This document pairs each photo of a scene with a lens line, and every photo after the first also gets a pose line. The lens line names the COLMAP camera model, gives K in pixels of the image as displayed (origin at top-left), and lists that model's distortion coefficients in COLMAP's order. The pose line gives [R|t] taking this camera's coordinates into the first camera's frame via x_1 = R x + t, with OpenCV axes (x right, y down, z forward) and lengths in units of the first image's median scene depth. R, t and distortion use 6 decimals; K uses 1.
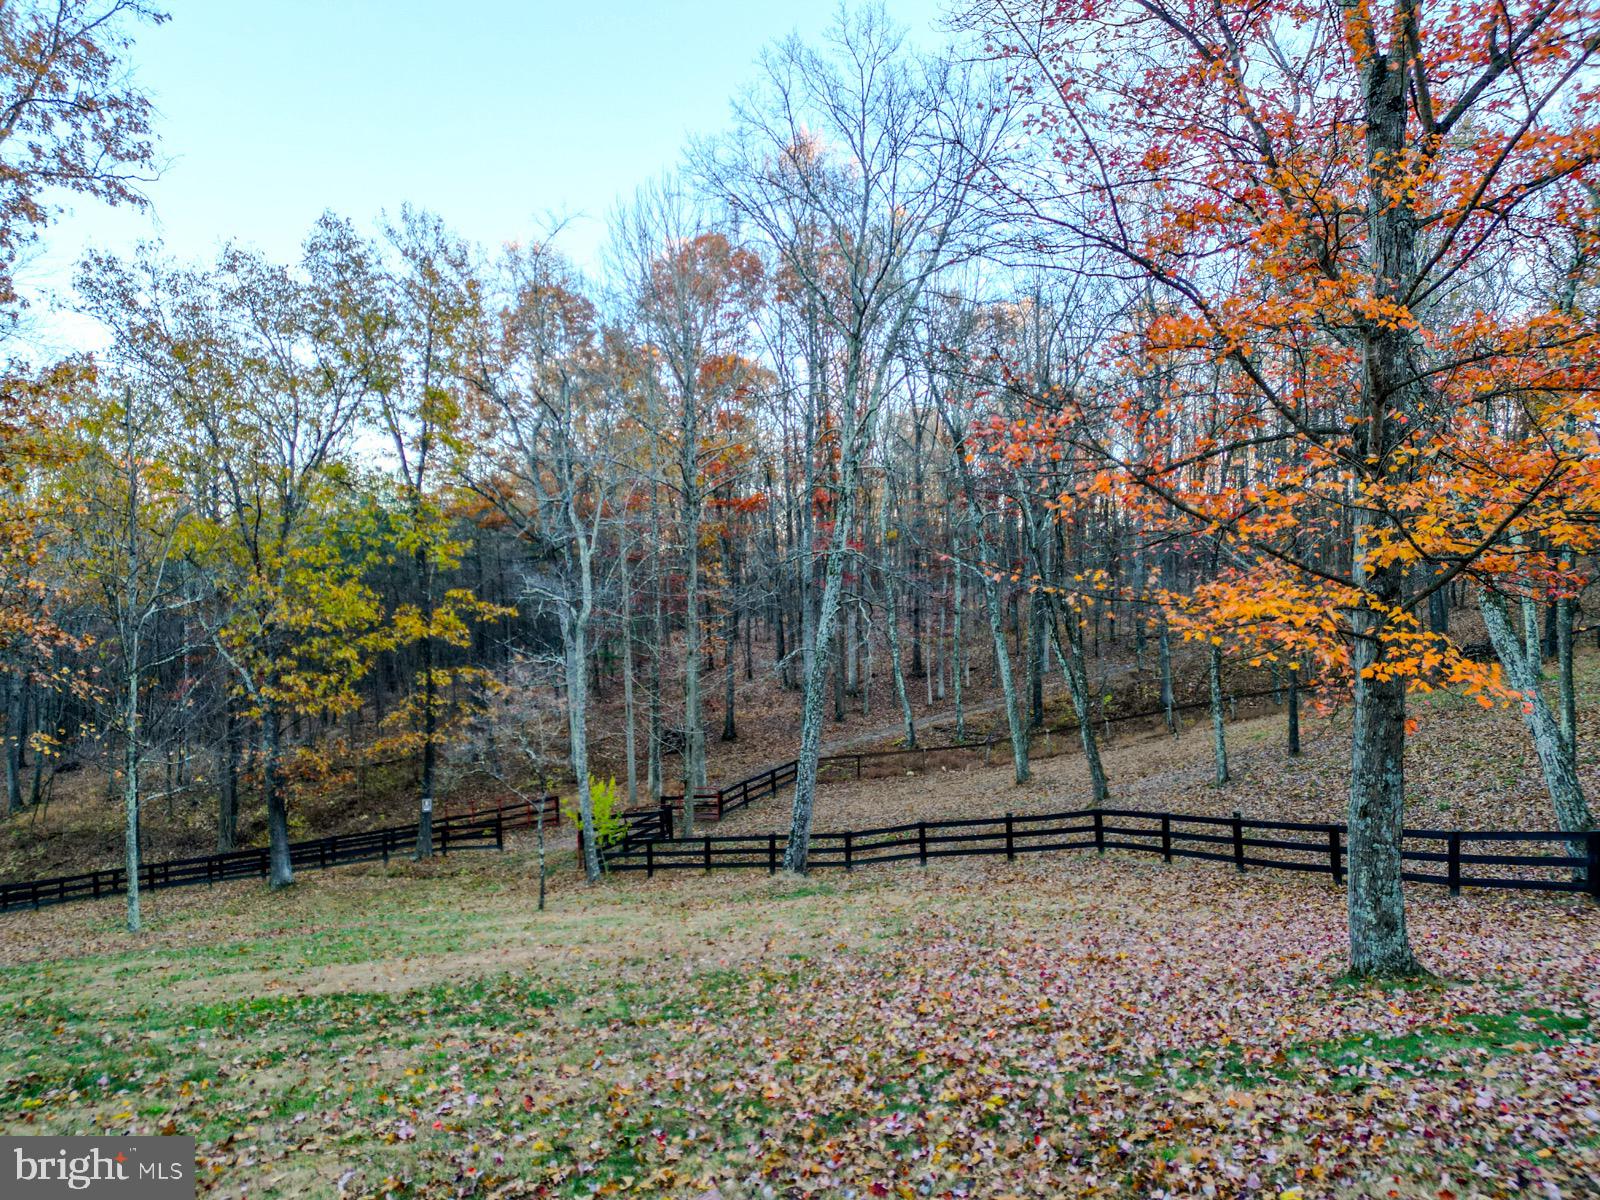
lens RADIAL K [[1103.2, 0, 800.9], [0, 1103.2, 599.0], [0, 0, 1]] dist [0.032906, -0.035909]
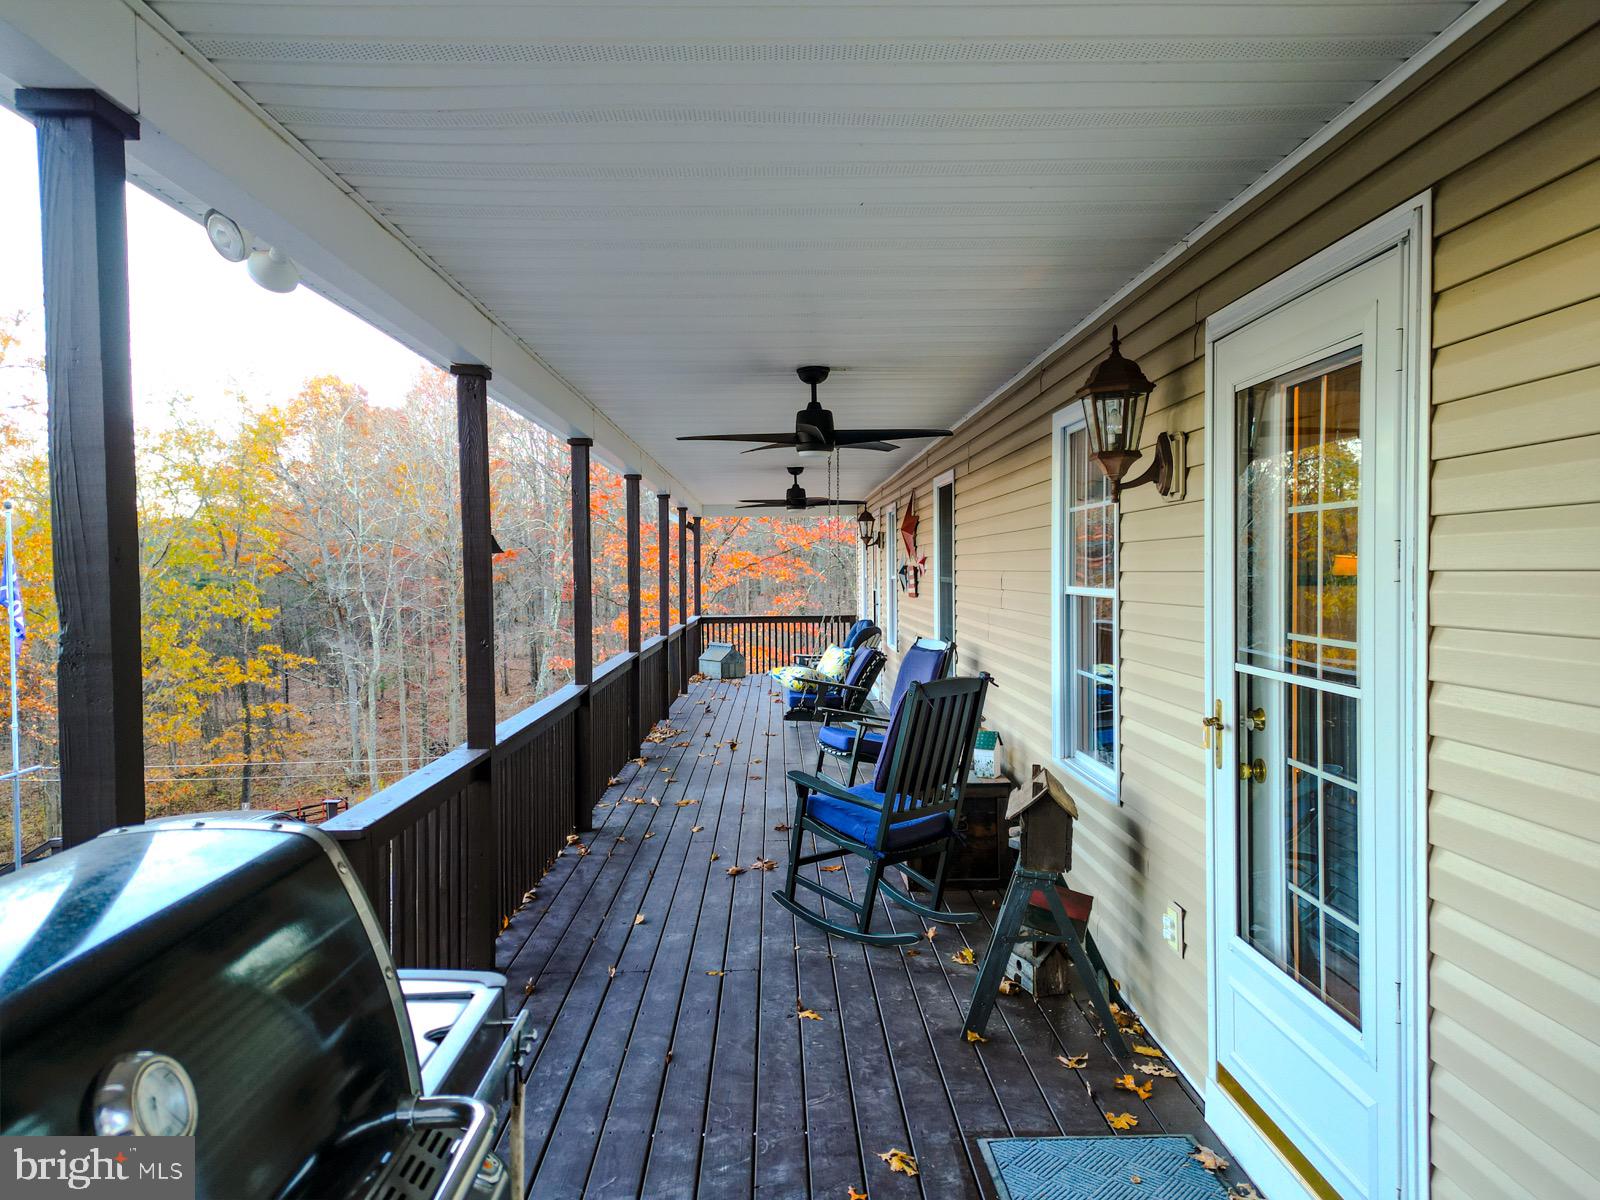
lens RADIAL K [[1103.2, 0, 800.0], [0, 1103.2, 597.5], [0, 0, 1]] dist [0.032906, -0.035909]
pose [[0.977524, -0.002680, 0.210807, 0.038299], [-0.000877, 0.999859, 0.016778, -0.095346], [-0.210822, -0.016586, 0.977384, -0.479692]]
